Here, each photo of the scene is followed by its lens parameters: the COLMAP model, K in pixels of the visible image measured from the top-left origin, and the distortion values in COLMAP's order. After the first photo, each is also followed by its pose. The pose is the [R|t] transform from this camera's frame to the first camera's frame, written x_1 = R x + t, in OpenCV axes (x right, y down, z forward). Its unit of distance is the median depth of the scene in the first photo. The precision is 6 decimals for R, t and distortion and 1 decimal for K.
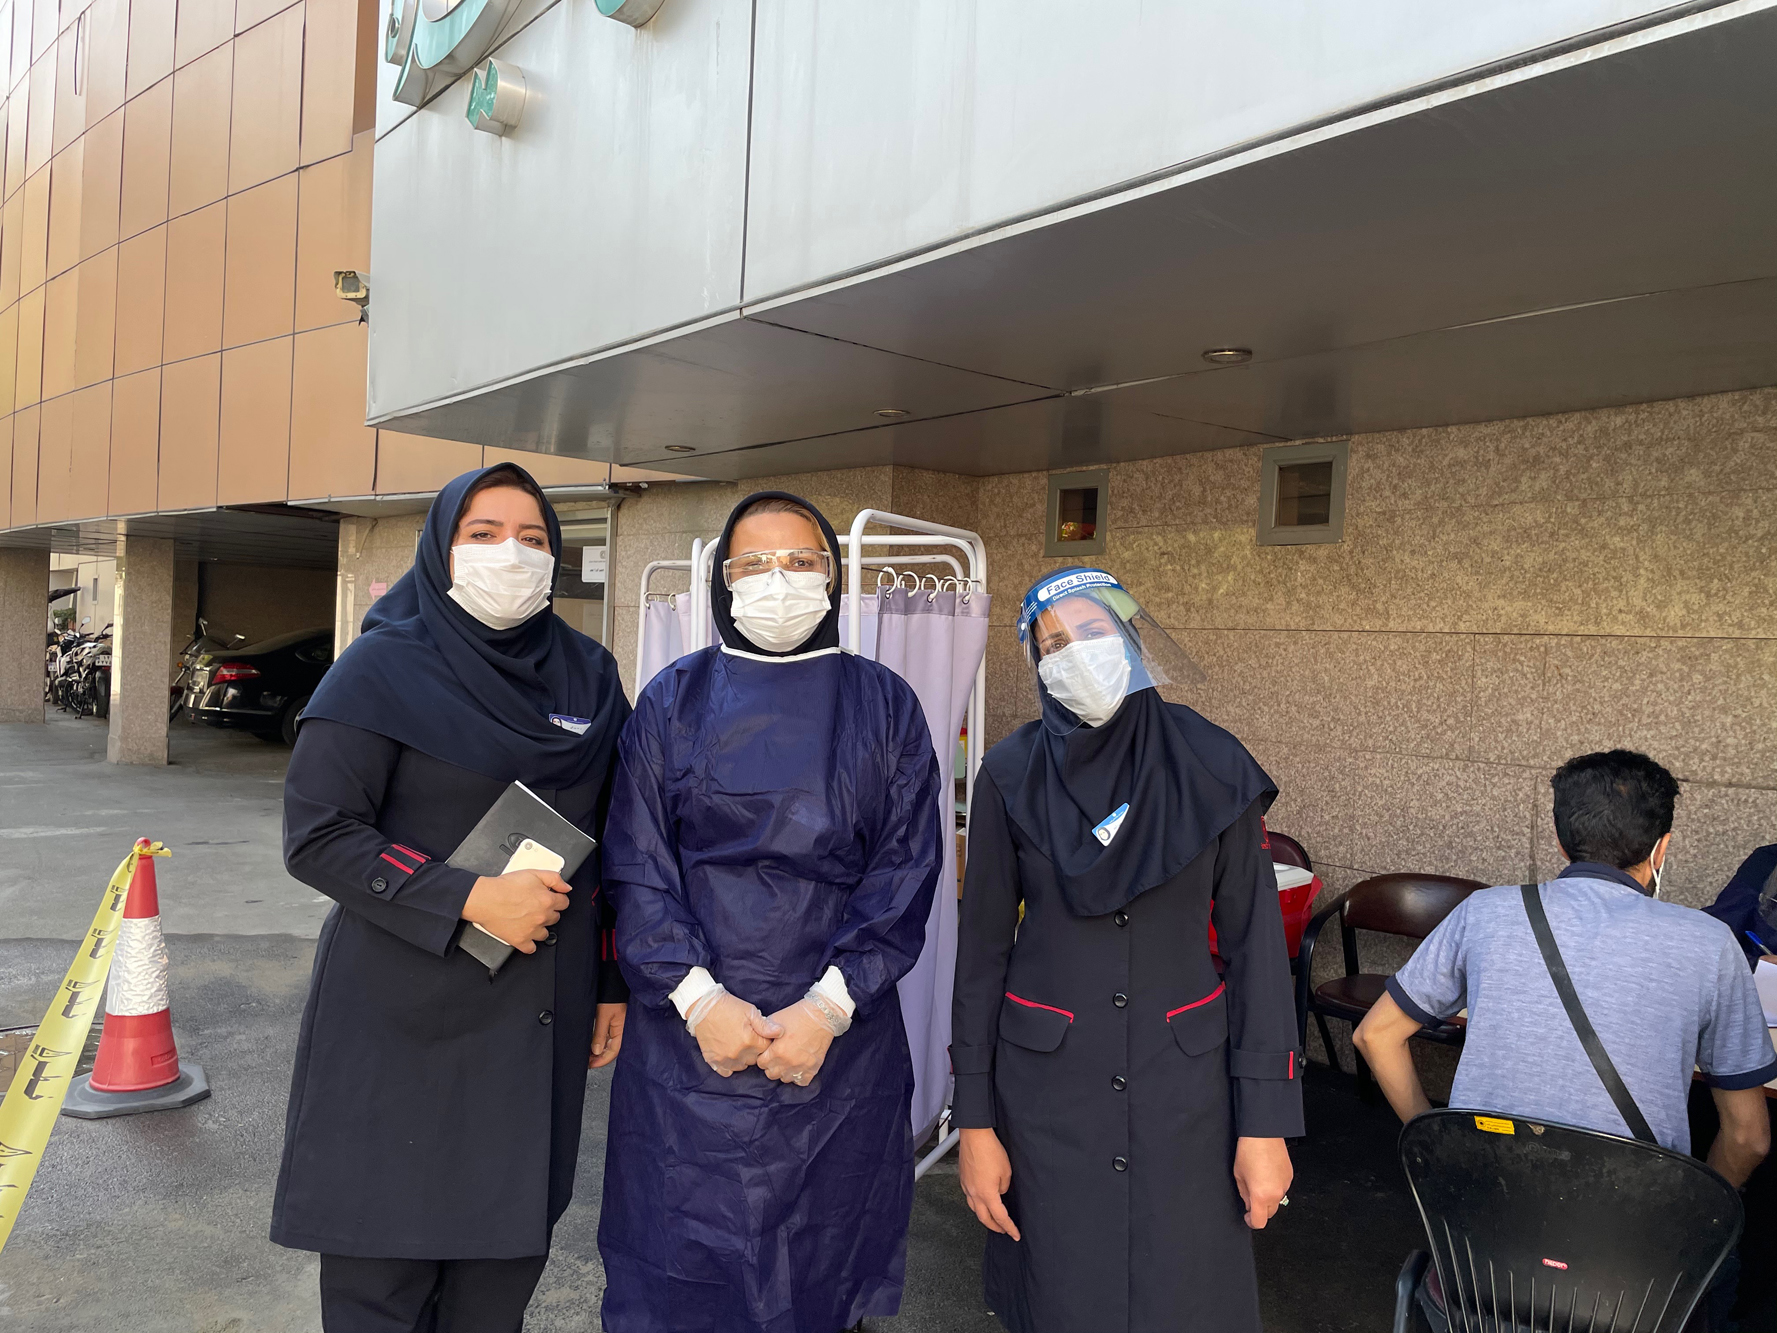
lens RADIAL K [[1365.6, 0, 890.4], [0, 1365.6, 660.6], [0, 0, 1]] dist [0.055147, -0.091991]
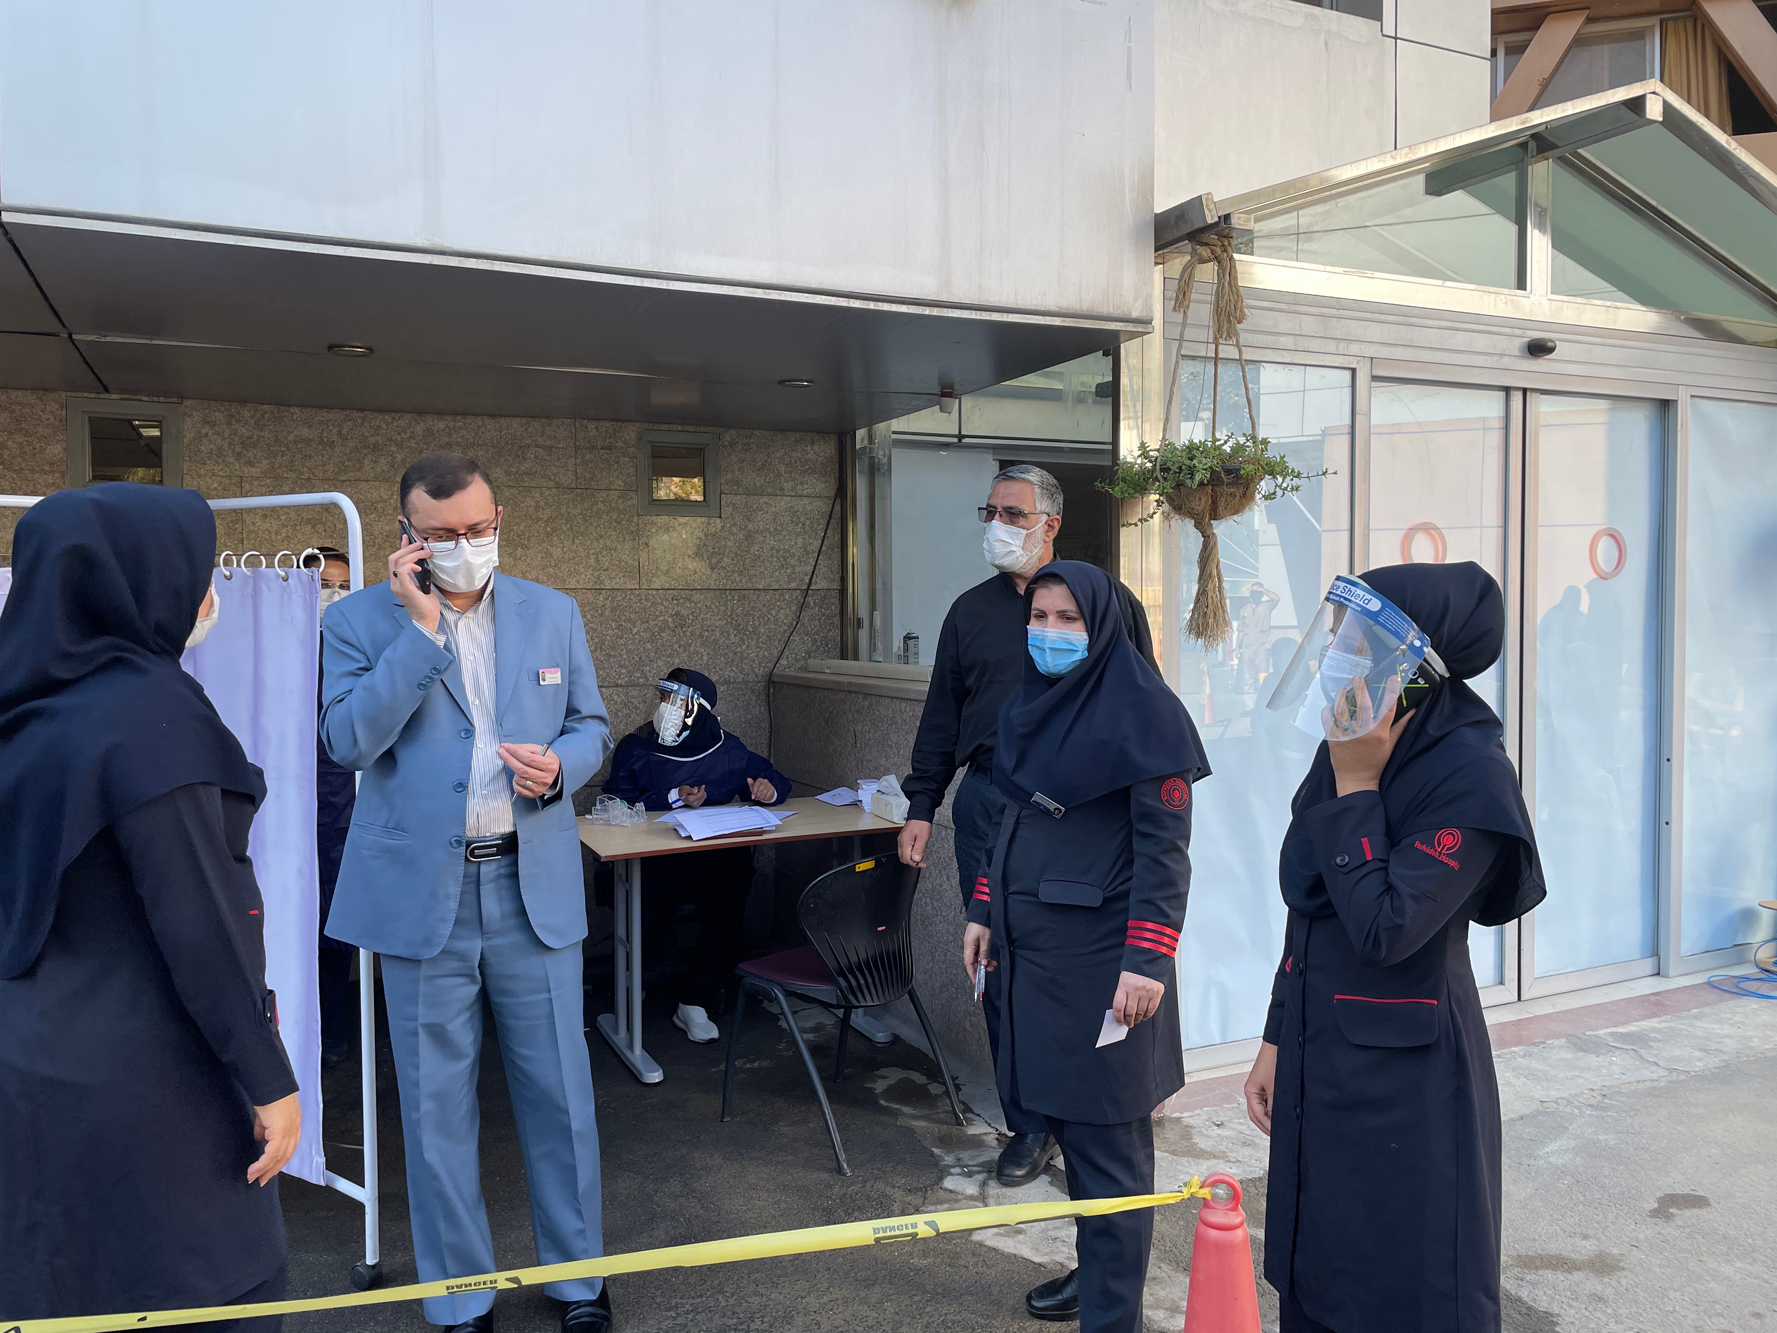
lens RADIAL K [[1365.6, 0, 887.0], [0, 1365.6, 661.1], [0, 0, 1]] dist [0.055147, -0.091991]
pose [[0.226001, -0.084855, 0.970424, -0.617821], [0.017623, 0.996392, 0.083022, -0.046050], [-0.973968, -0.001662, 0.226681, 0.258035]]
